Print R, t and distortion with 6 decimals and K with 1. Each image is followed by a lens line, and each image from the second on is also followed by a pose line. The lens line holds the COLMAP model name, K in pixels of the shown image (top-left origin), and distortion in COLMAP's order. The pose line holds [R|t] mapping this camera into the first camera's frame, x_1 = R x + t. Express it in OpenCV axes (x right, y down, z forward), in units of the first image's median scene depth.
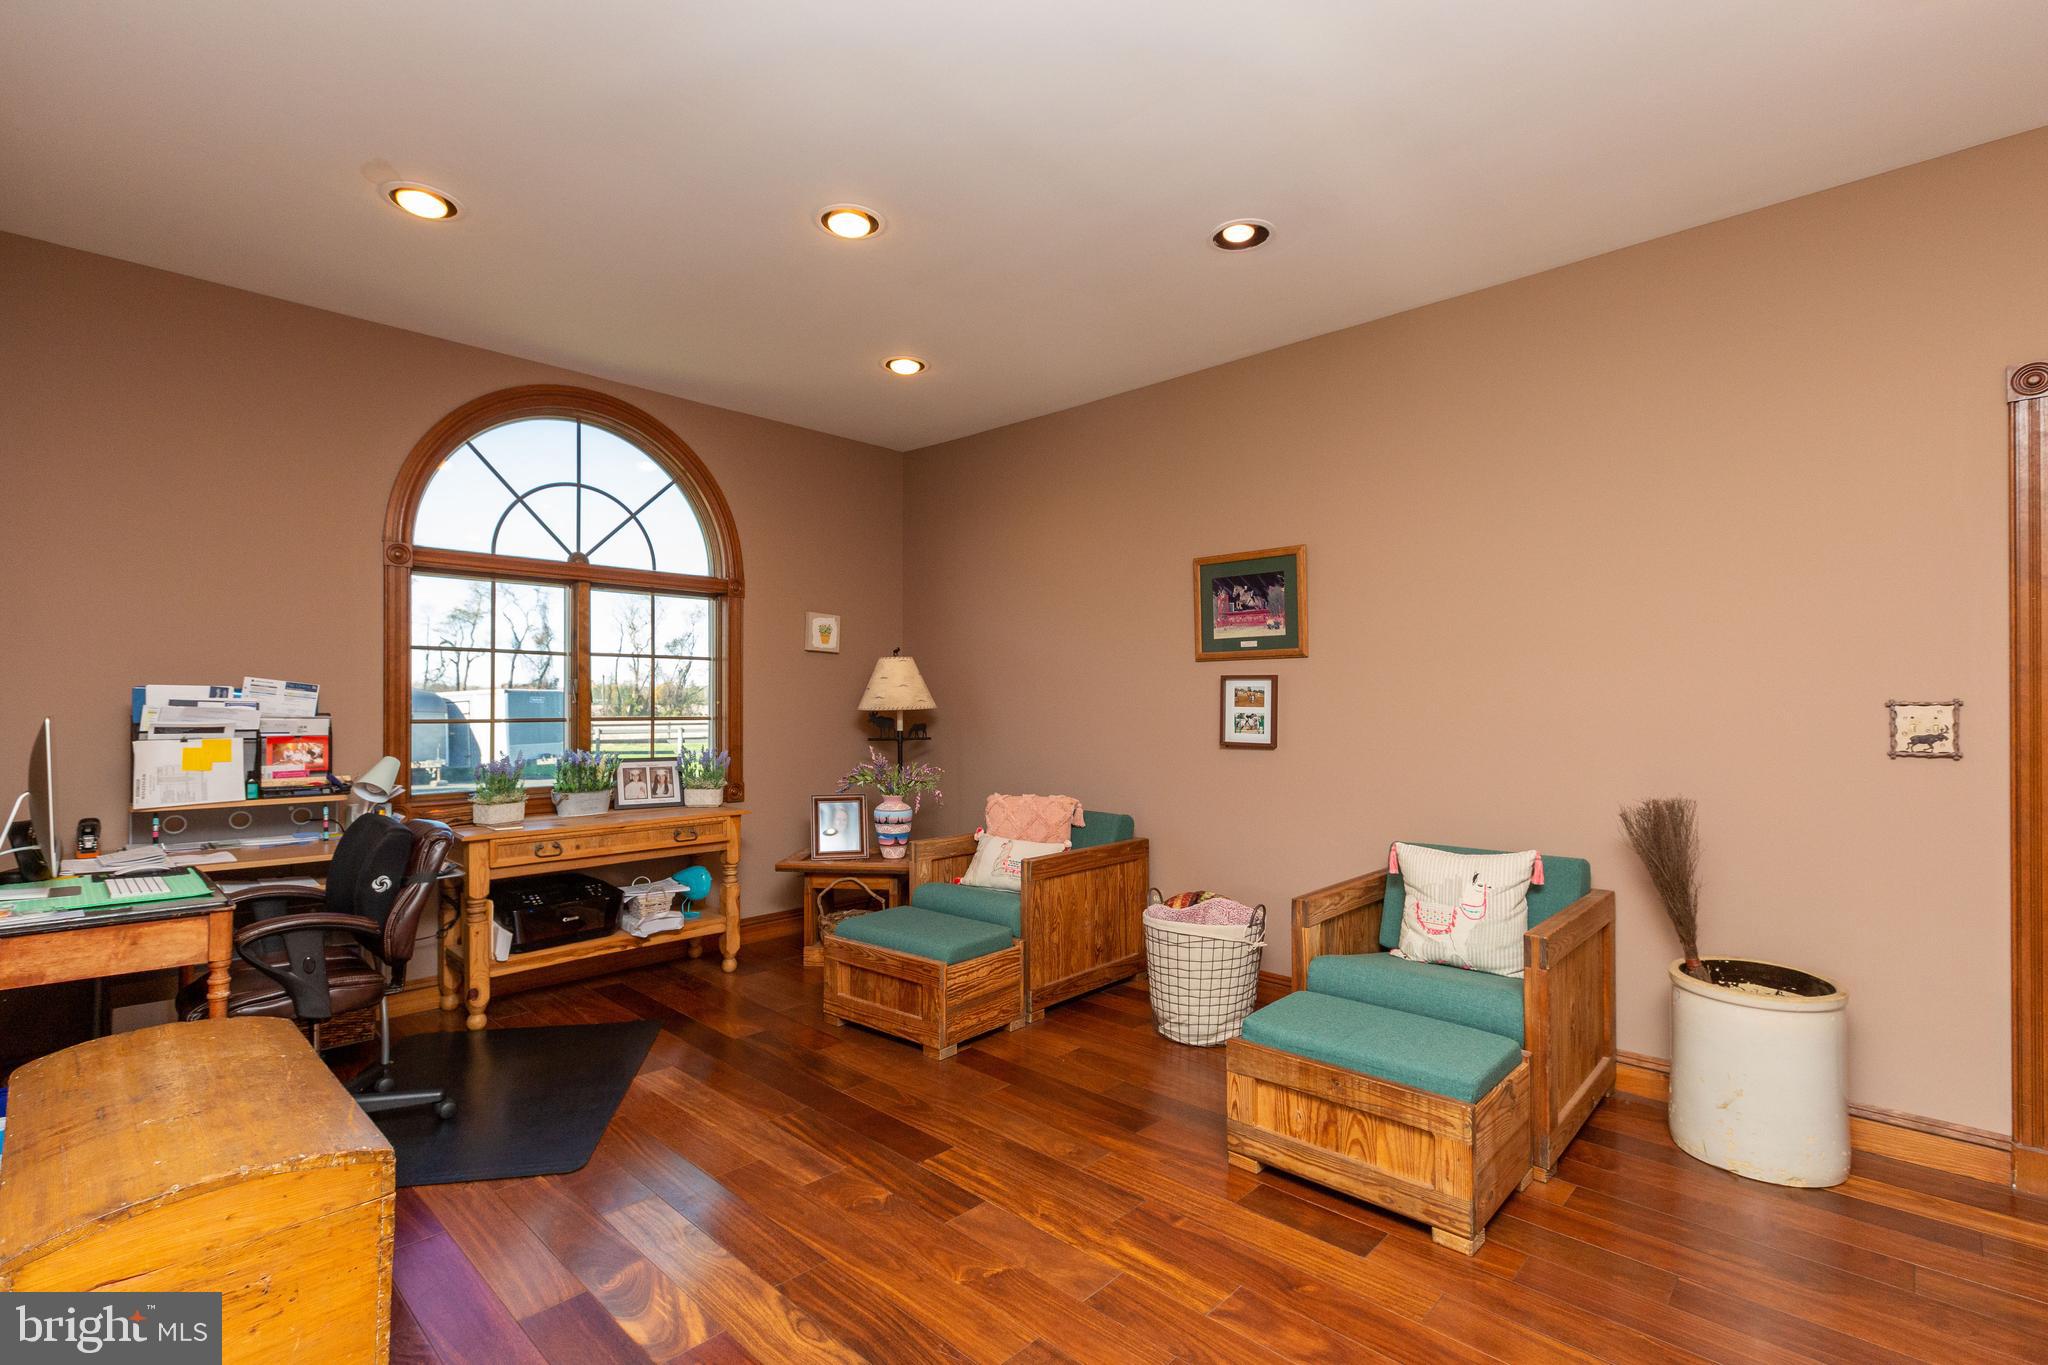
lens RADIAL K [[932.2, 0, 1026.8], [0, 932.2, 693.0], [0, 0, 1]] dist [-0.000188, 0.000066]
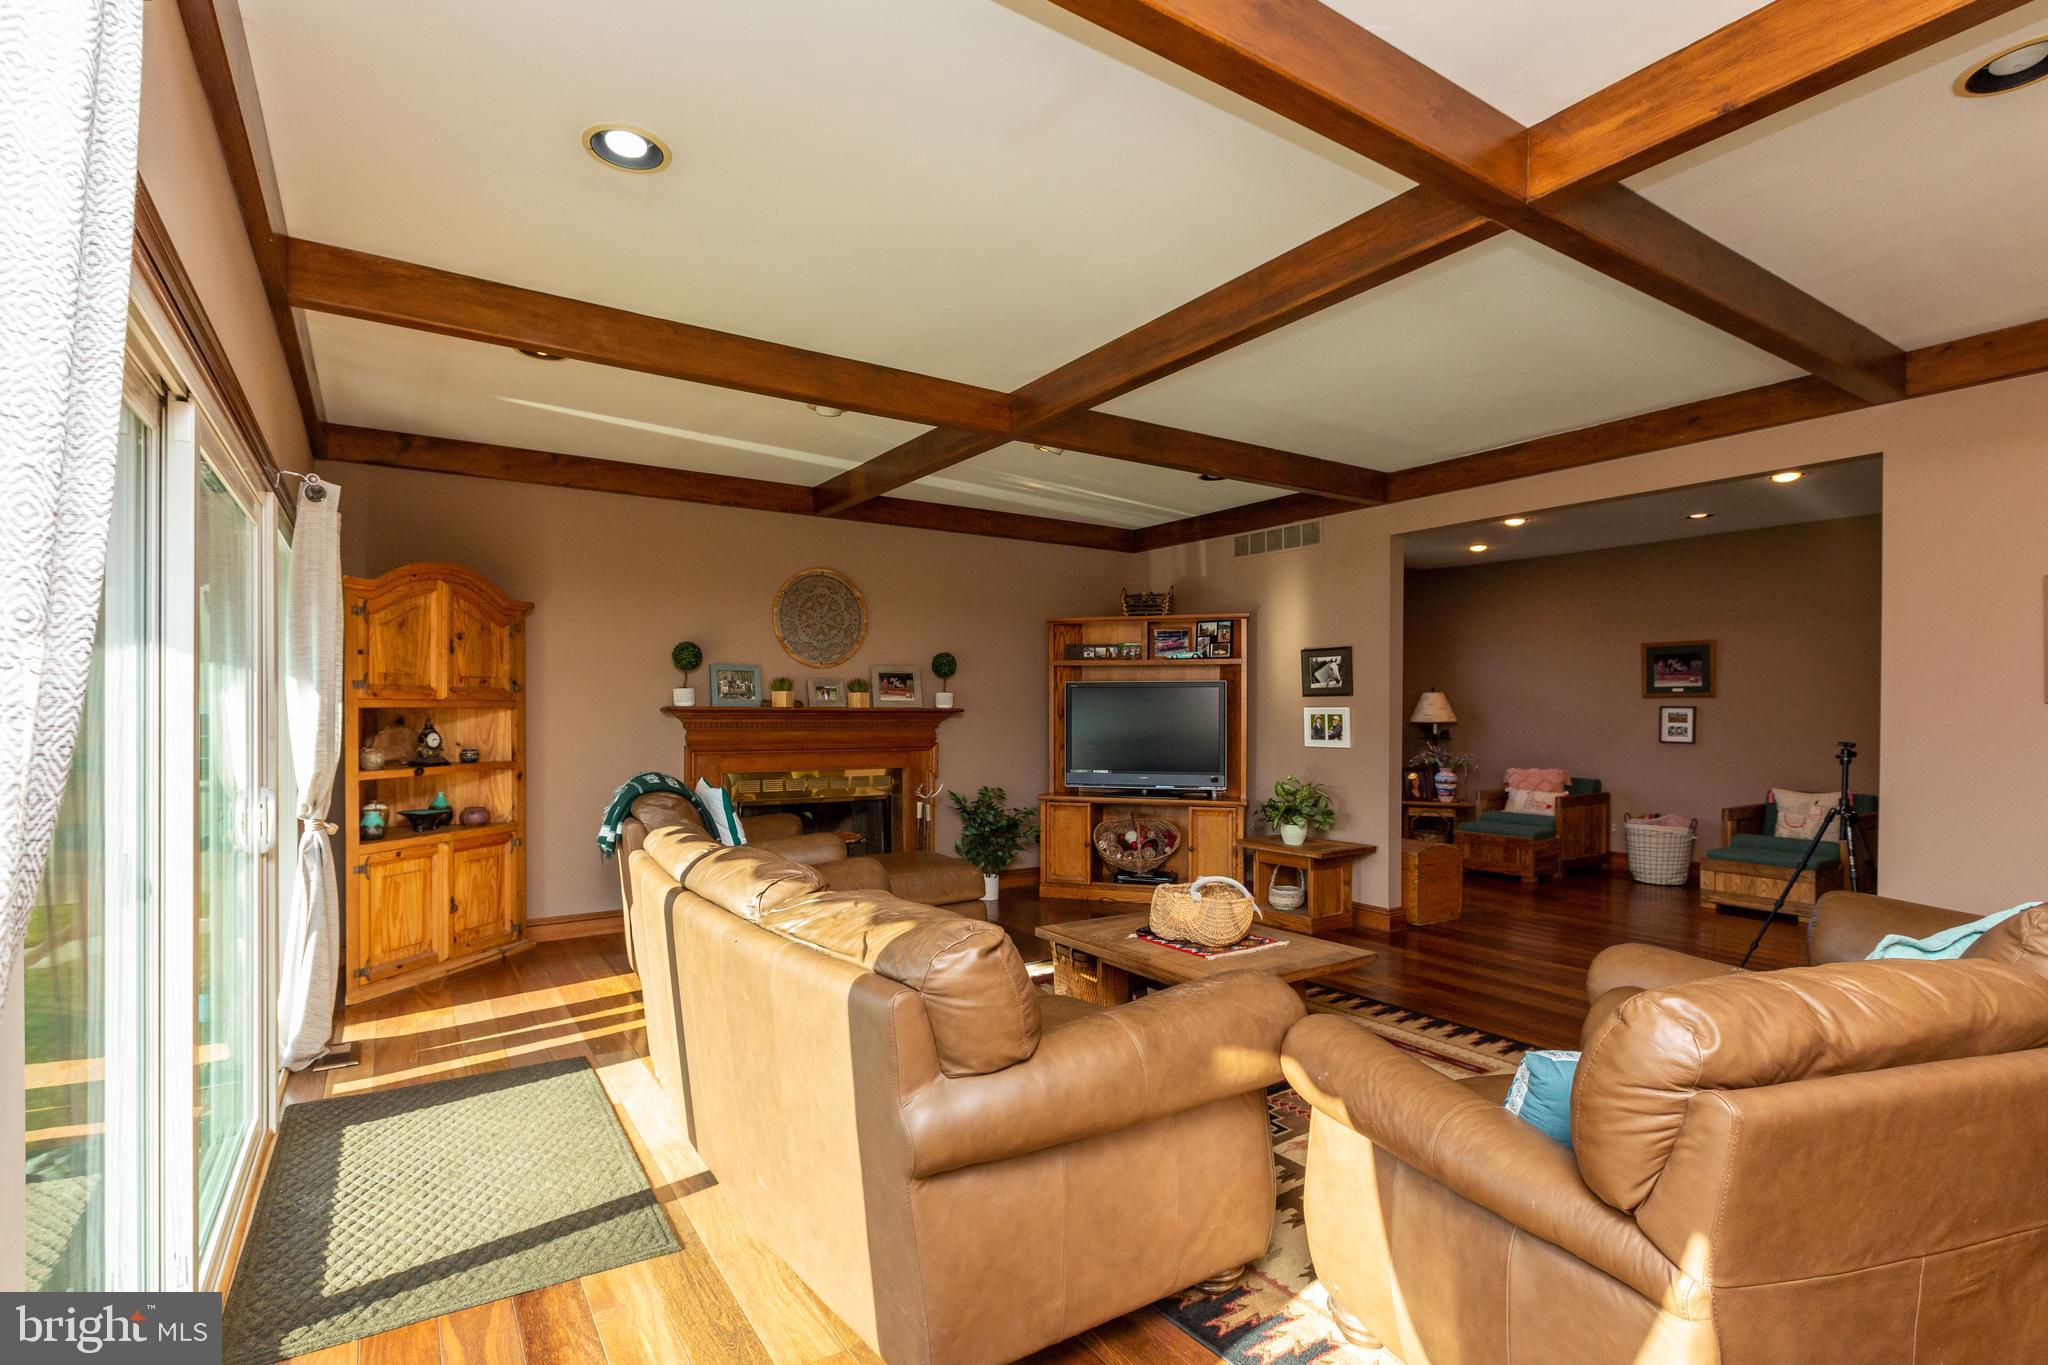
lens RADIAL K [[952.9, 0, 1020.0], [0, 952.9, 707.7], [0, 0, 1]] dist [-0.000723, 0.000057]
pose [[0.971777, 0.006108, -0.235822, -0.564083], [-0.004391, 0.999960, 0.007802, -0.023386], [0.235860, -0.006547, 0.971765, -1.122588]]
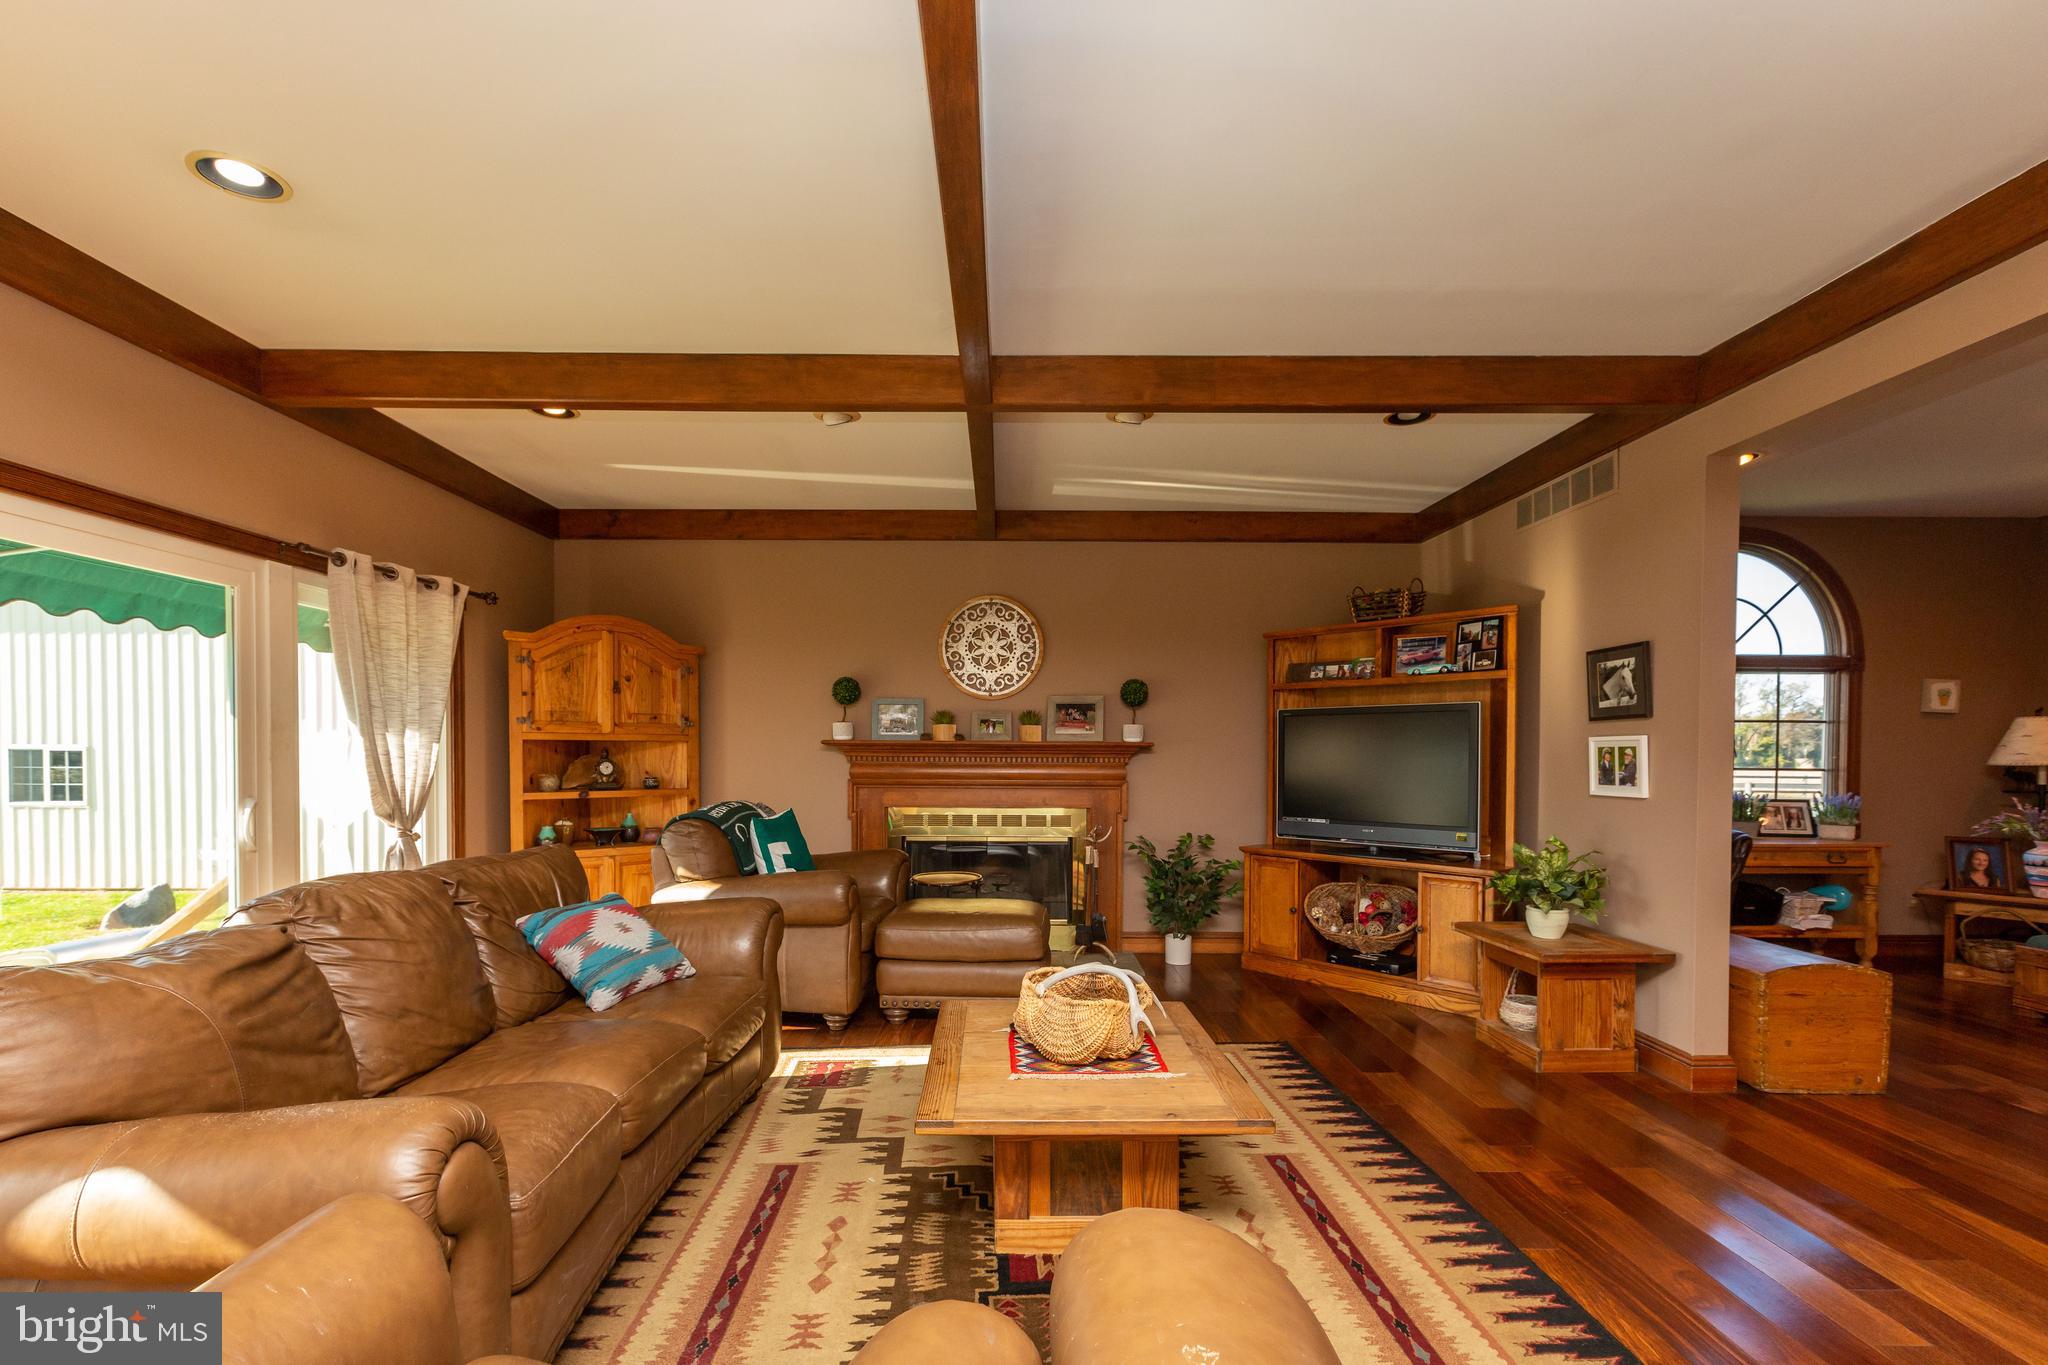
lens RADIAL K [[931.7, 0, 1026.6], [0, 931.7, 764.3], [0, 0, 1]] dist [0.001044, -0.000219]
pose [[0.693179, 0.014992, -0.720610, -0.206348], [0.000155, 0.999781, 0.020949, -0.007013], [0.720765, -0.014633, 0.693025, -0.704569]]
